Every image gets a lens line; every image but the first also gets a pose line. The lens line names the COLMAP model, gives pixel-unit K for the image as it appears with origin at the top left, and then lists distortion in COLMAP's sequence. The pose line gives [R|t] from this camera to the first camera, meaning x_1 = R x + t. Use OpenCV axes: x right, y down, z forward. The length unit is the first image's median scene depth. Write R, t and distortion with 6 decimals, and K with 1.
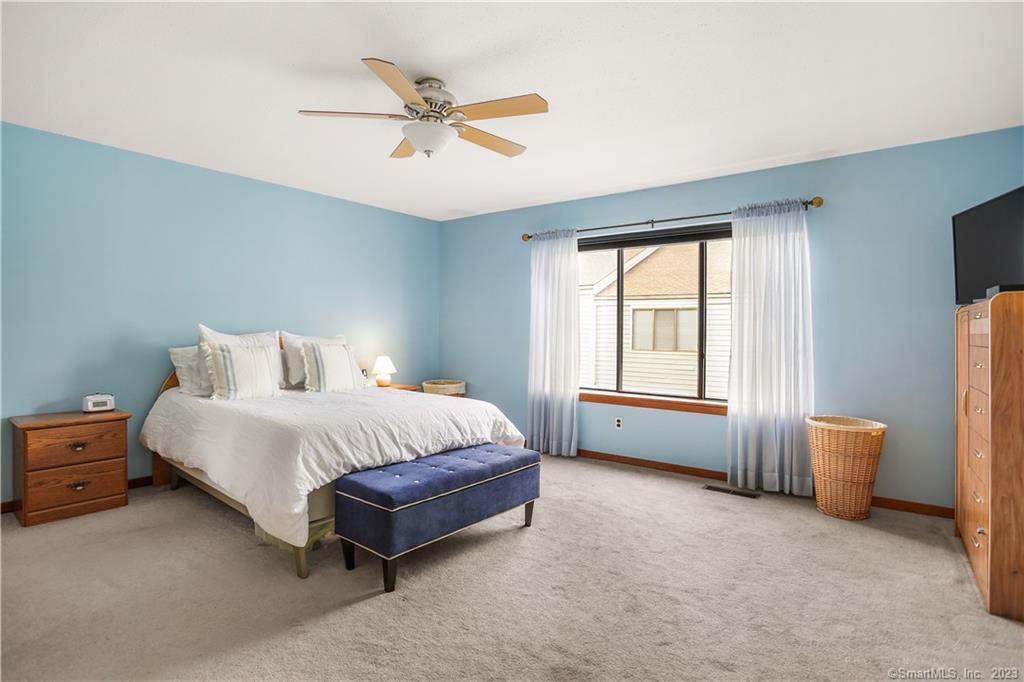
lens RADIAL K [[508.2, 0, 513.0], [0, 508.2, 336.6], [0, 0, 1]] dist [-0.061482, 0.034039]
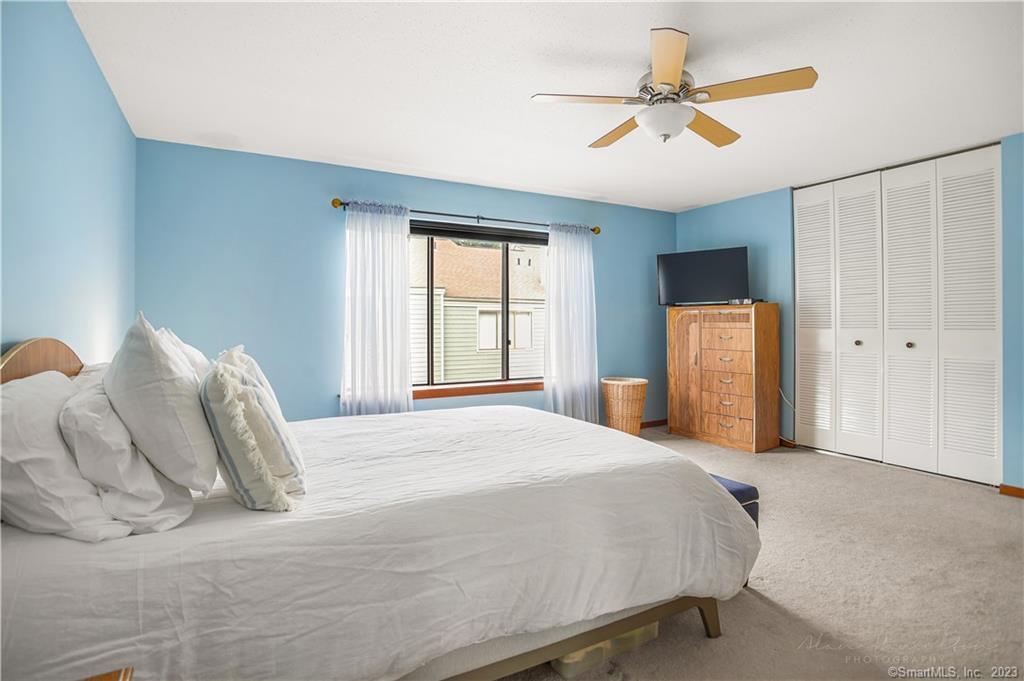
lens RADIAL K [[508.2, 0, 513.0], [0, 508.2, 336.1], [0, 0, 1]] dist [-0.061482, 0.034039]
pose [[0.416595, -0.033776, 0.908465, -0.662701], [0.014759, 0.999429, 0.030389, -0.011906], [-0.908973, 0.000748, 0.416855, 0.497084]]
